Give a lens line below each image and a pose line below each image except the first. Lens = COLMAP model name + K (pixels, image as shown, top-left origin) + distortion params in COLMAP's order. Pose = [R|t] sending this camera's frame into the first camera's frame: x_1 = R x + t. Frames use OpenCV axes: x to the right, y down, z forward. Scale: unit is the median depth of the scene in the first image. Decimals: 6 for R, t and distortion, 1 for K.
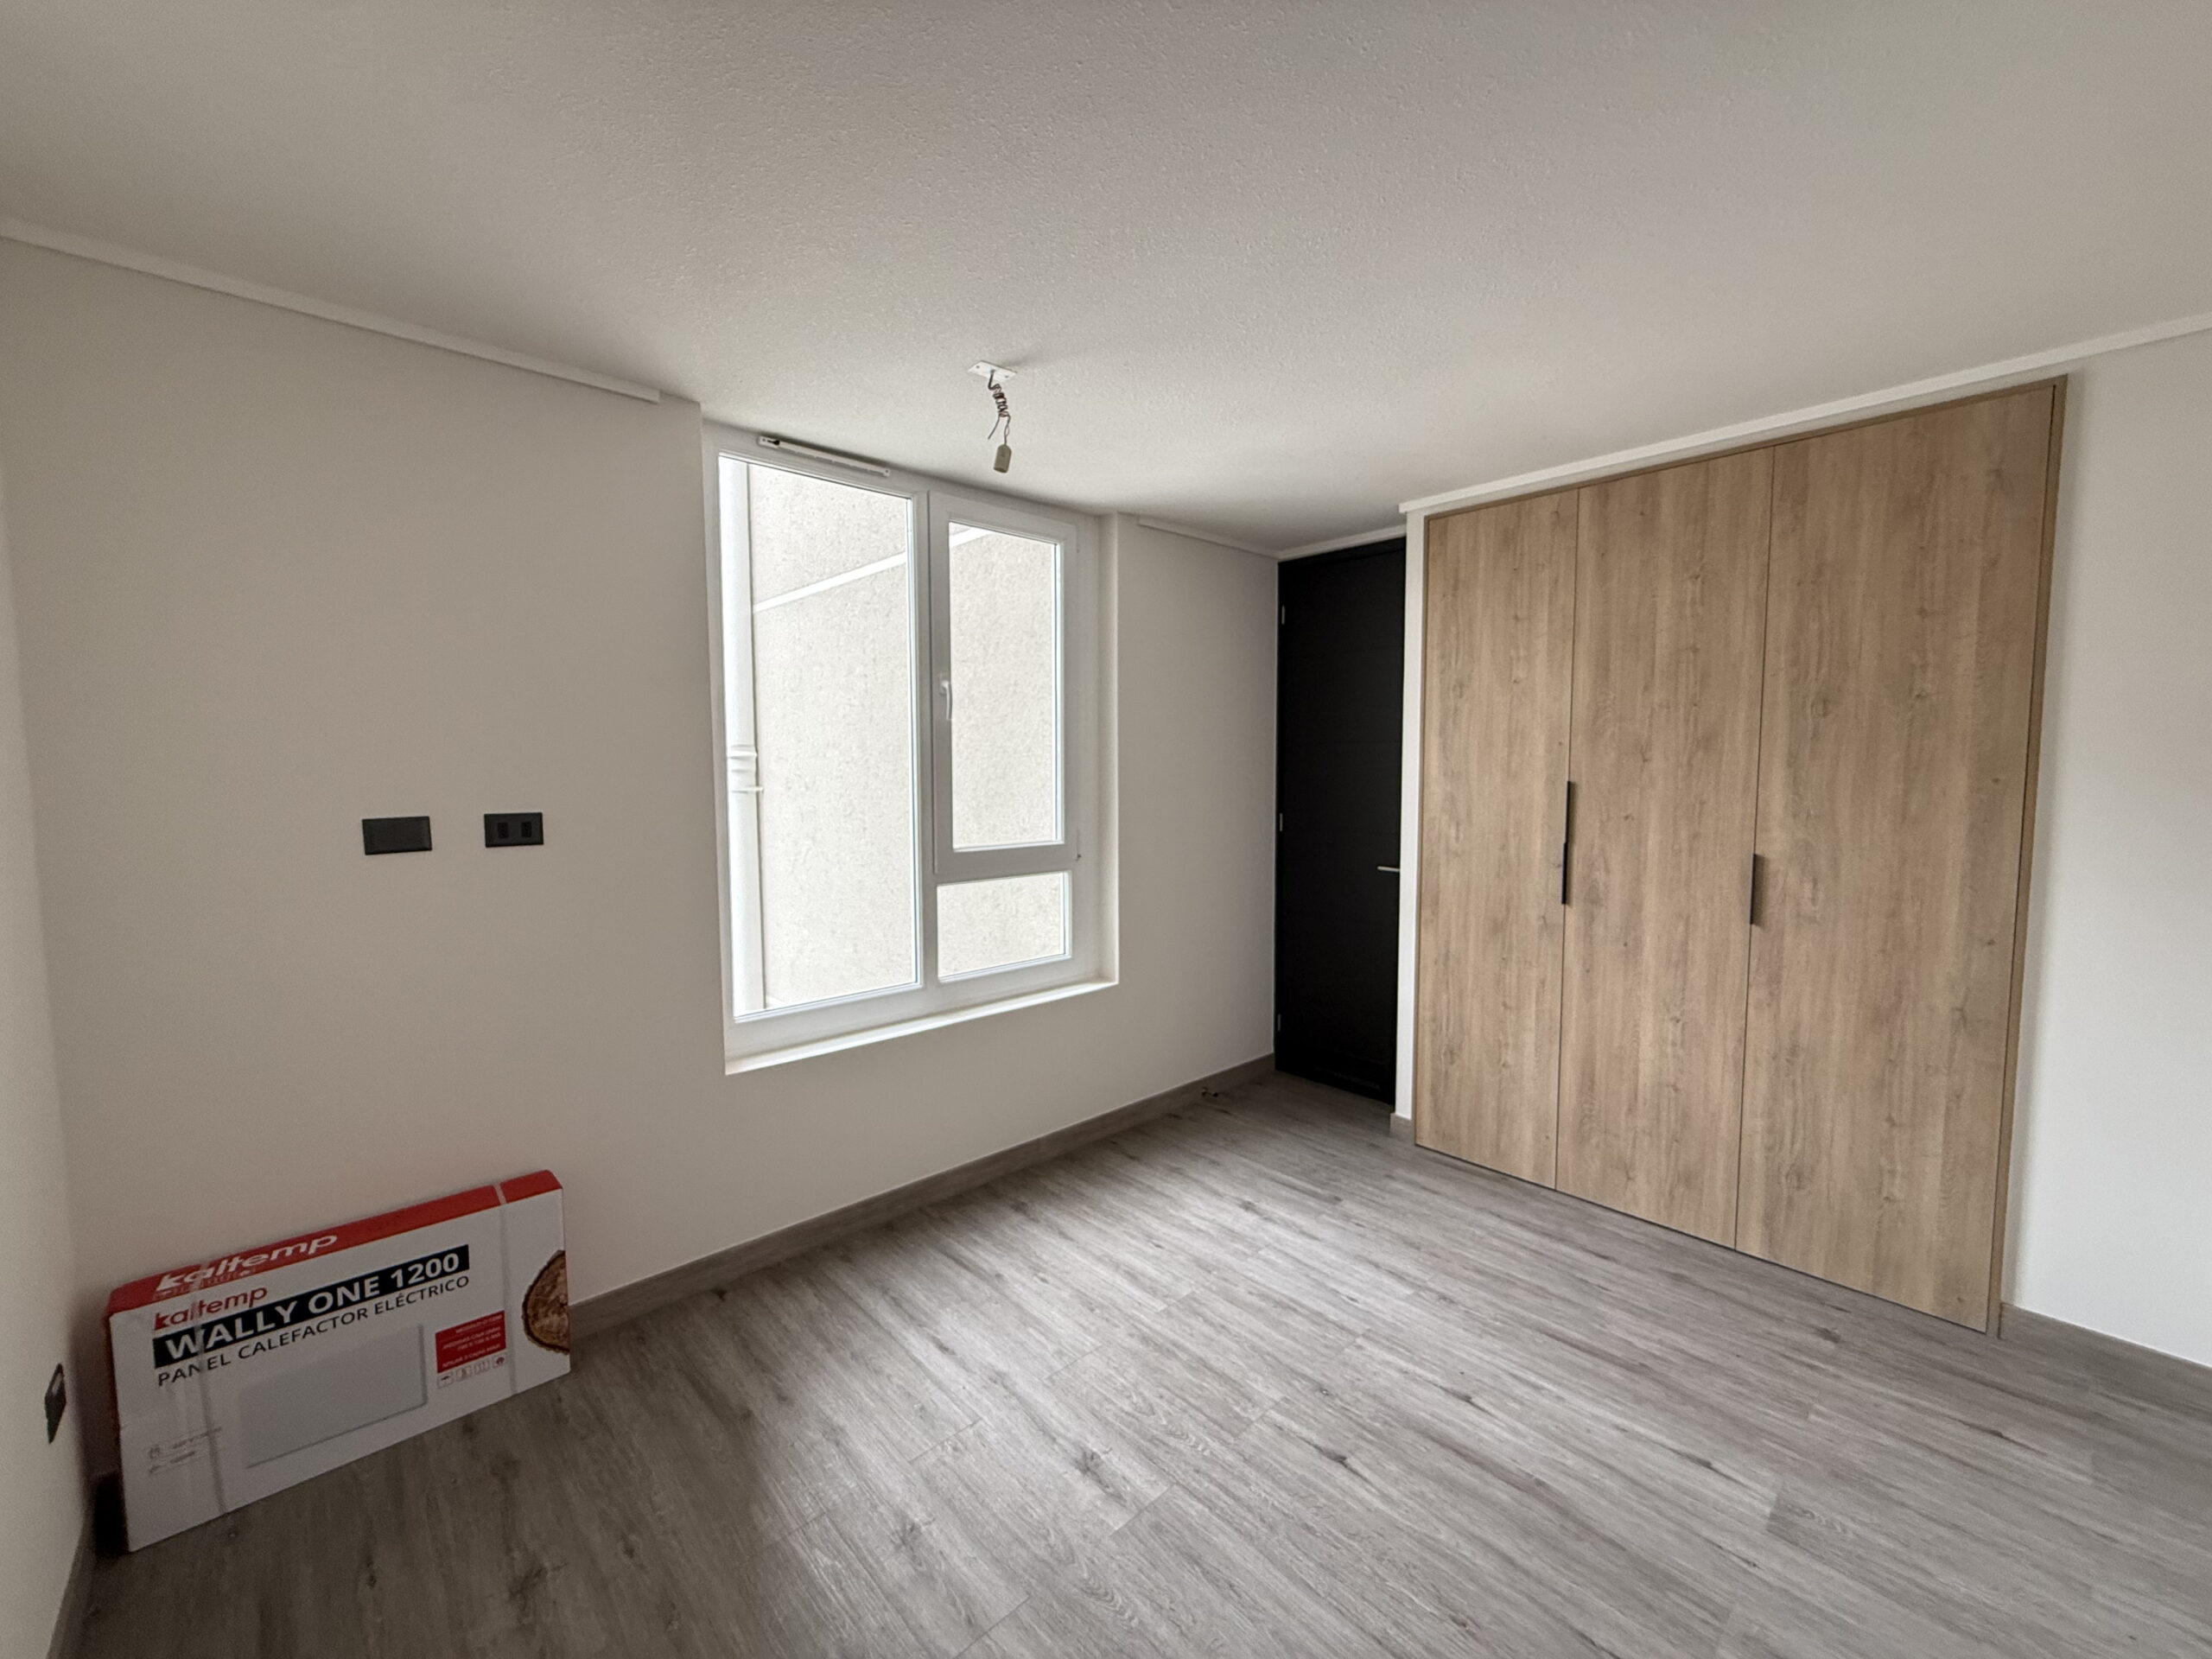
lens RADIAL K [[884.8, 0, 1106.0], [0, 884.8, 829.5], [0, 0, 1]] dist [0.001235, -0.003717]
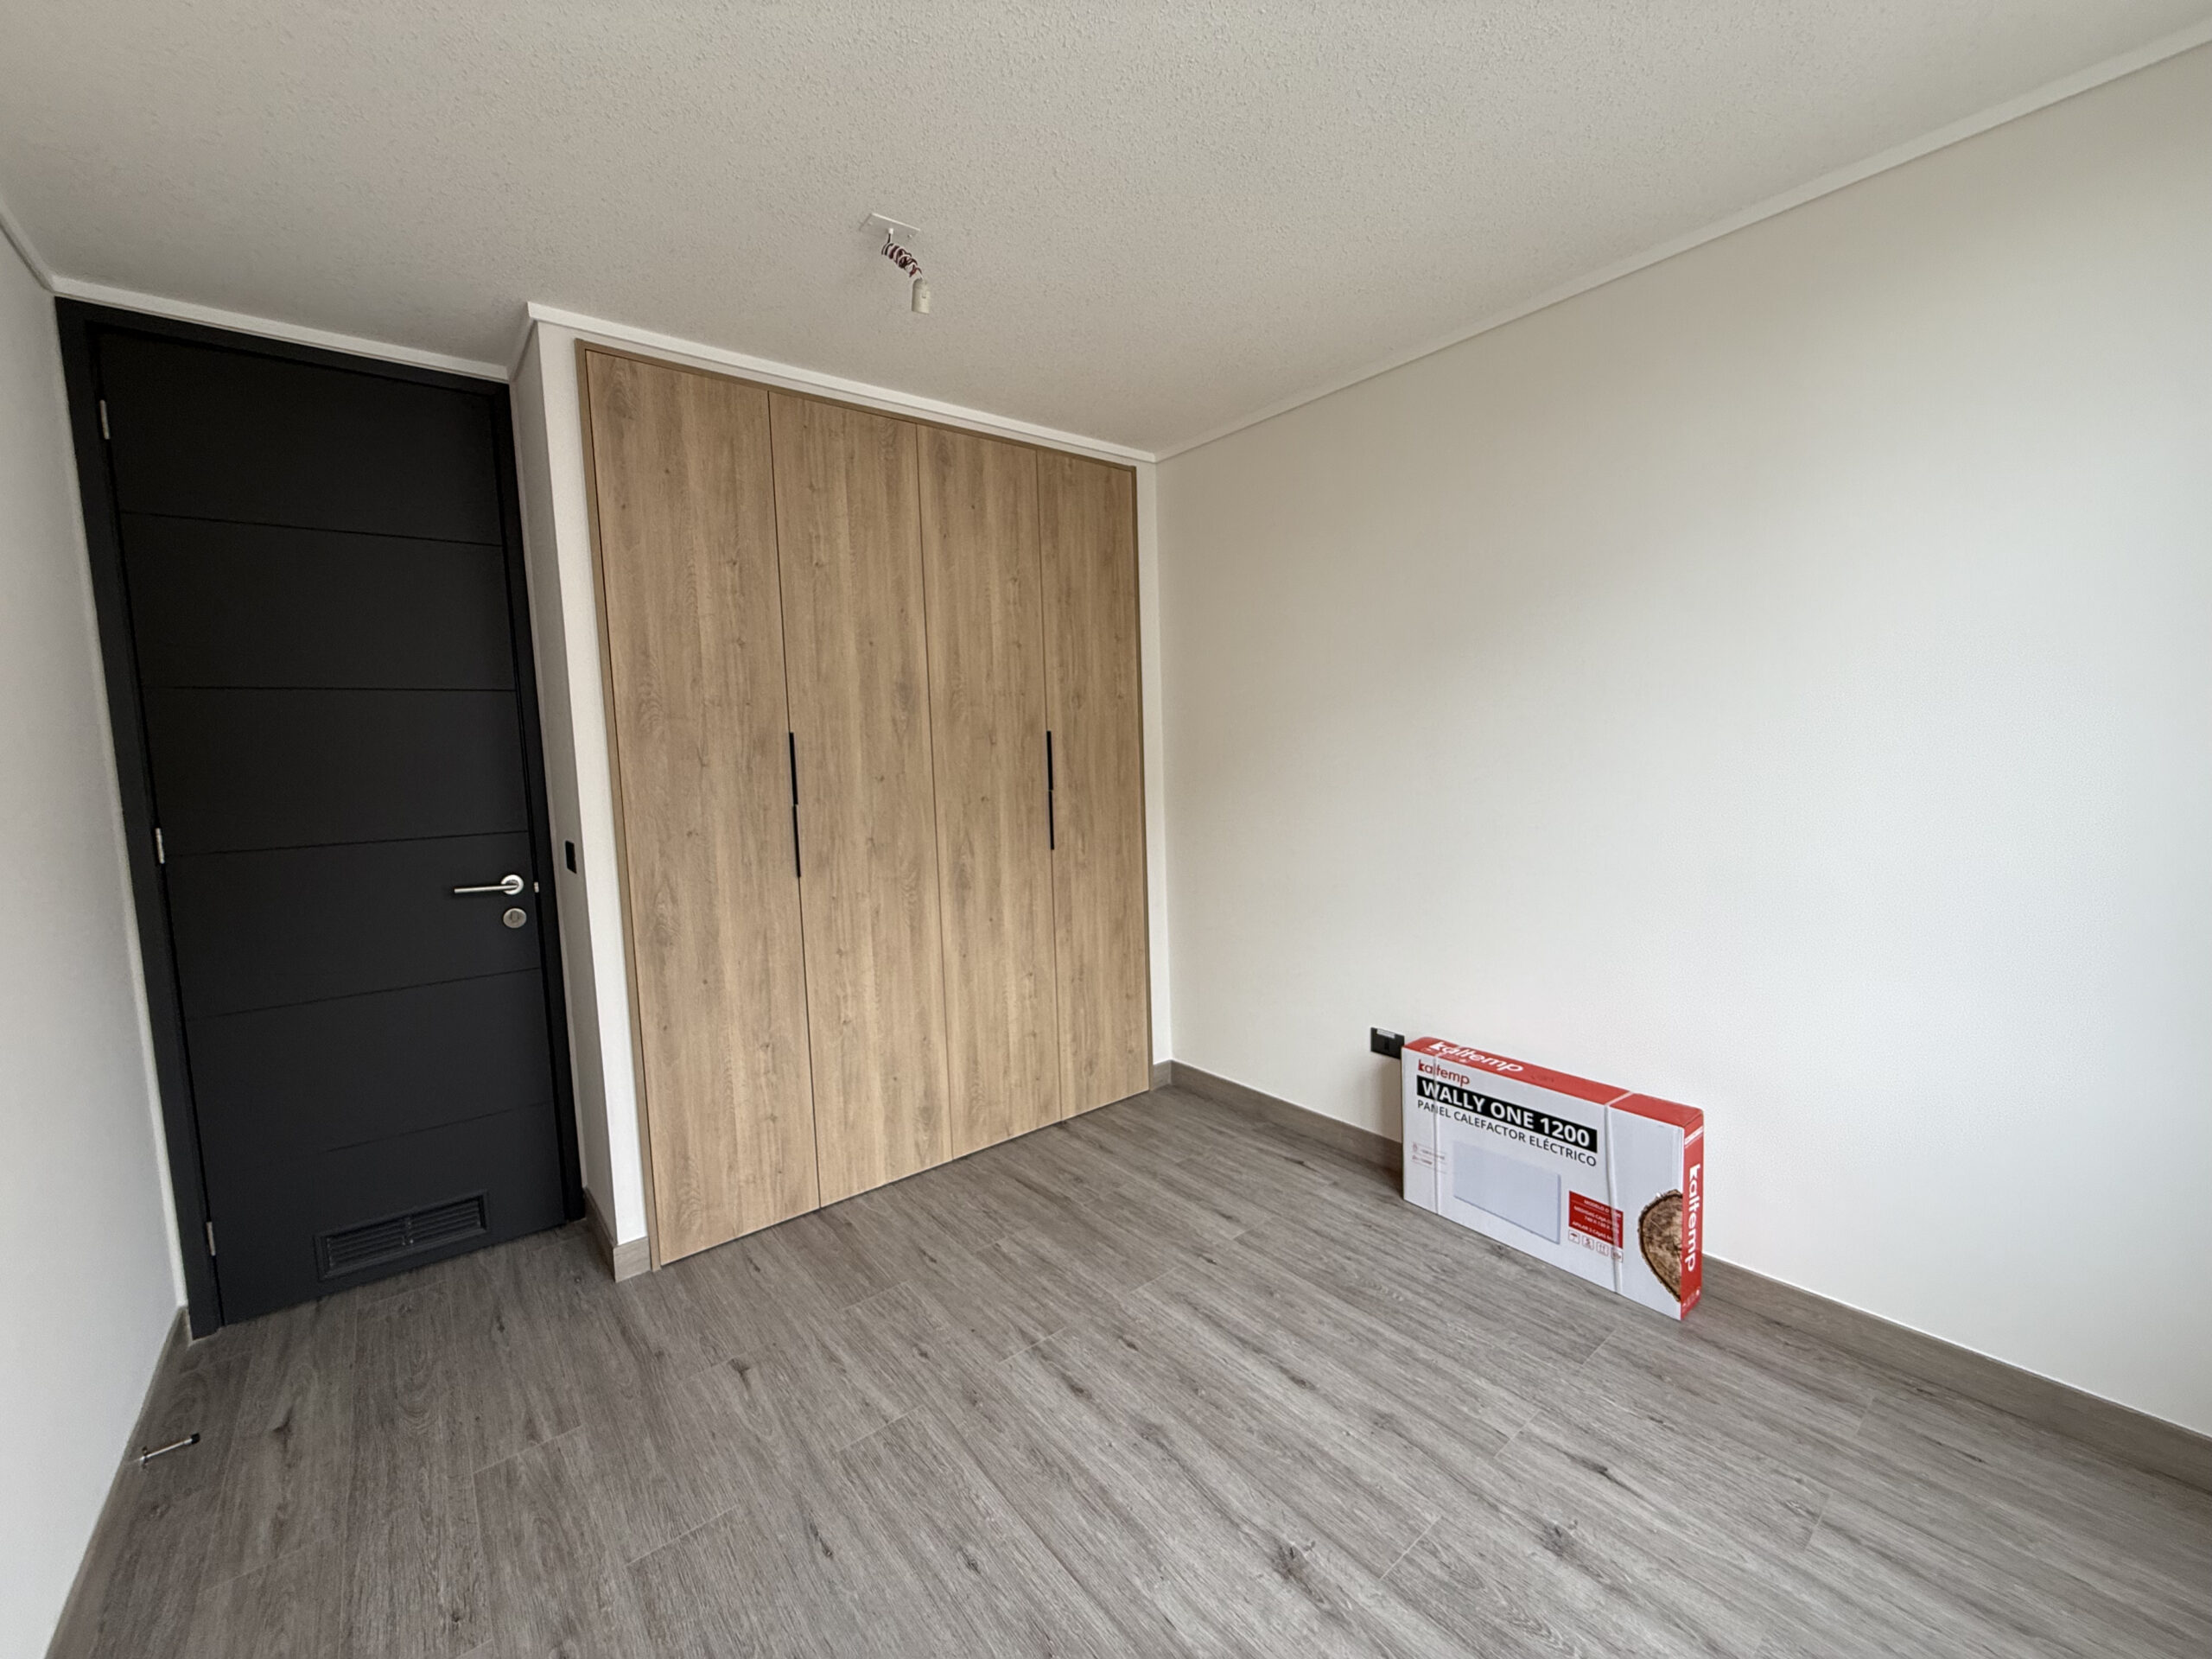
lens RADIAL K [[884.8, 0, 1106.0], [0, 884.8, 829.5], [0, 0, 1]] dist [0.001235, -0.003717]
pose [[-0.120924, 0.094273, -0.988175, 0.419075], [-0.031621, 0.994609, 0.098757, 0.018322], [0.992158, 0.043189, -0.117291, 0.565495]]
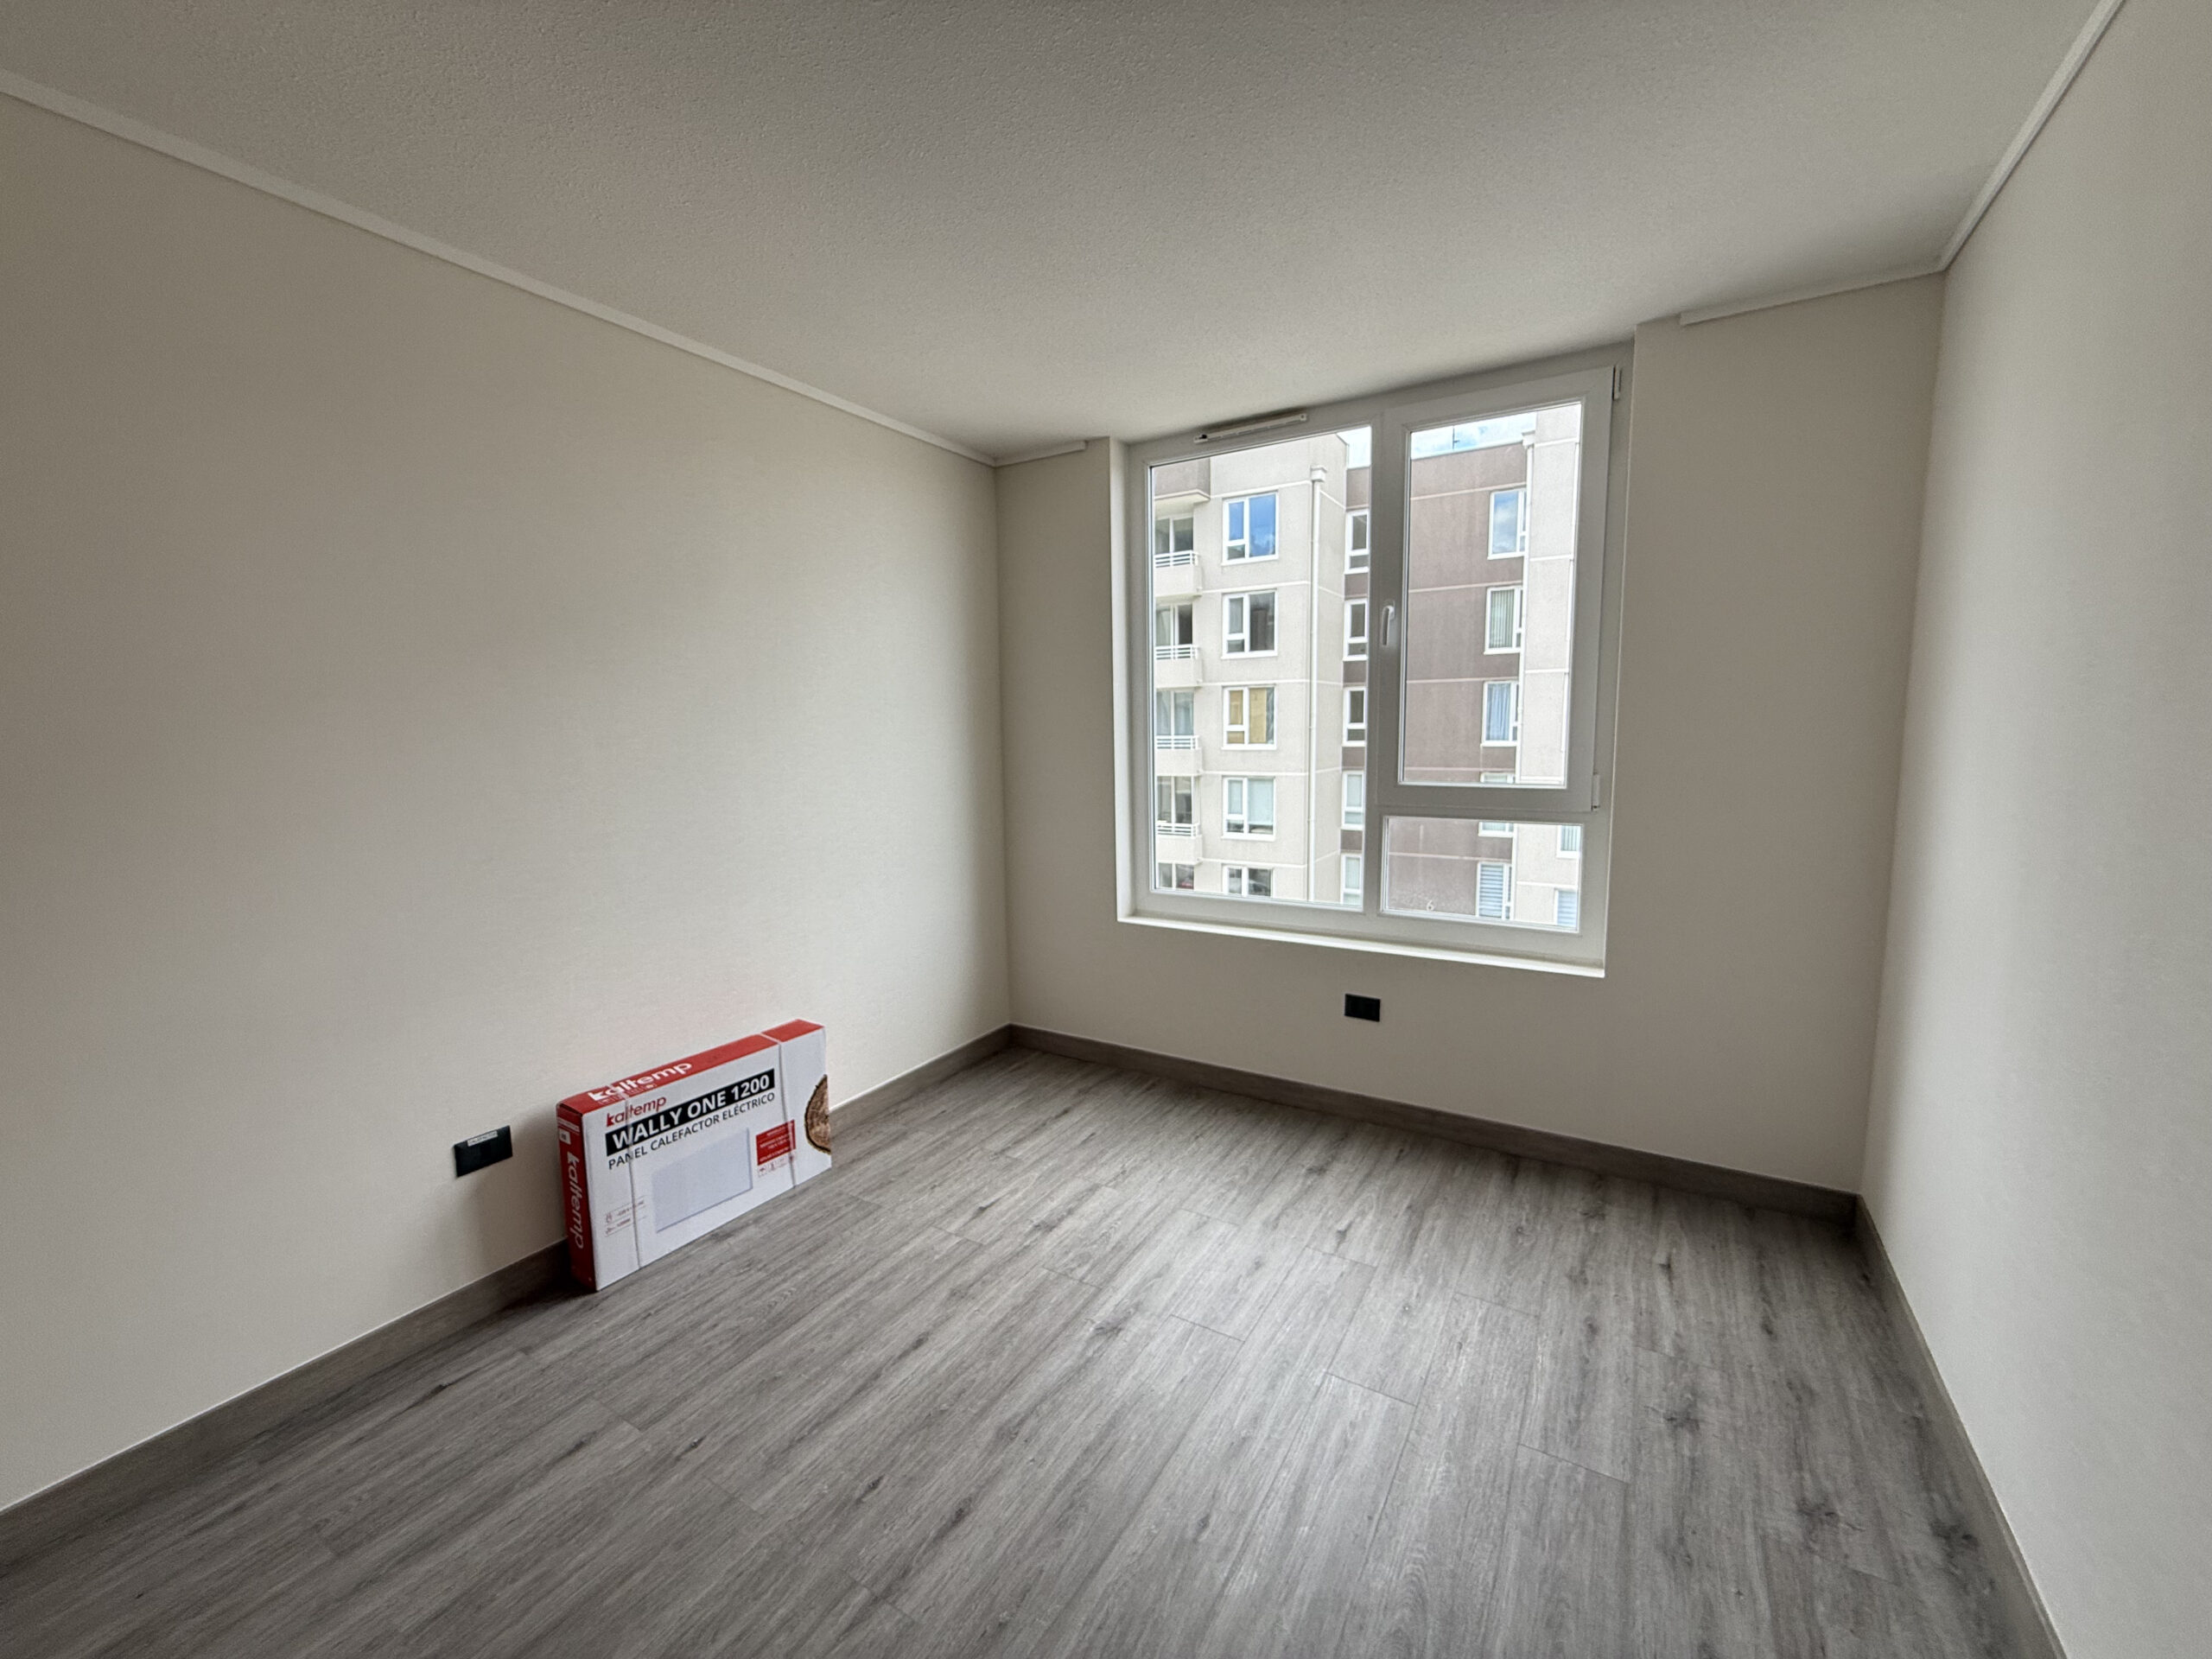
lens RADIAL K [[884.8, 0, 1106.0], [0, 884.8, 829.5], [0, 0, 1]] dist [0.001235, -0.003717]
pose [[0.975197, -0.040894, 0.217527, -0.561245], [0.029307, 0.997988, 0.056229, 0.062900], [-0.219388, -0.048459, 0.974433, -0.401088]]
